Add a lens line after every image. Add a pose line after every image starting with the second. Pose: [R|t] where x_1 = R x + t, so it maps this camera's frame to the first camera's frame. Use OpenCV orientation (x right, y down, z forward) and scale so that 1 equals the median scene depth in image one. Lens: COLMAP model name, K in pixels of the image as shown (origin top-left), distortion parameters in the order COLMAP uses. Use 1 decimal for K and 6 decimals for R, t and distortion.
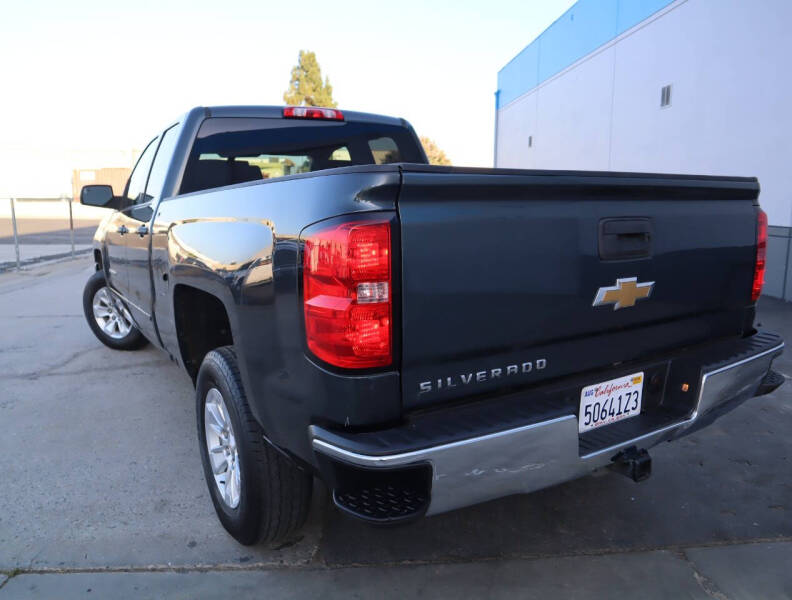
lens RADIAL K [[668.8, 0, 398.4], [0, 668.8, 304.4], [0, 0, 1]] dist [-0.142995, 0.122221]
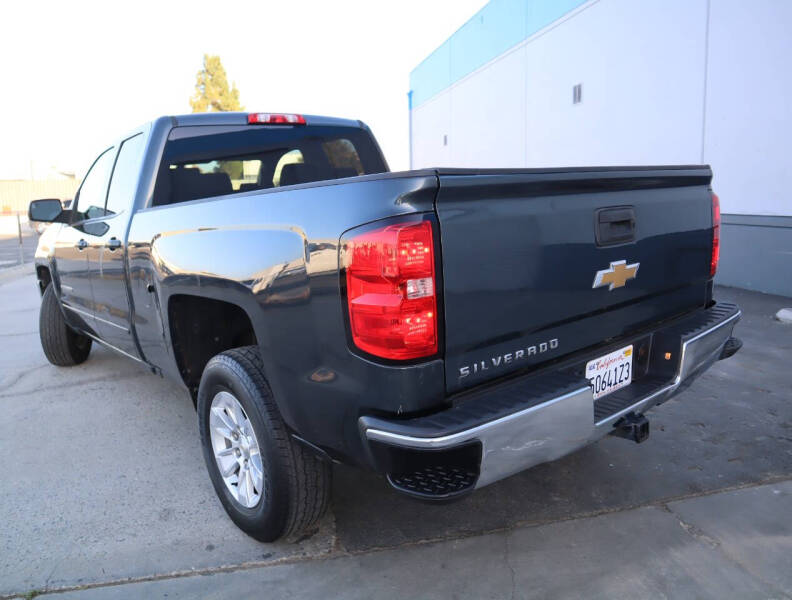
lens RADIAL K [[658.6, 0, 396.0], [0, 658.6, 300.0], [0, 0, 1]] dist [-0.134829, 0.095277]
pose [[0.990628, -0.065569, 0.119816, -0.125207], [0.065582, 0.997840, 0.003844, -0.002792], [-0.119809, 0.004050, 0.992789, -0.033575]]
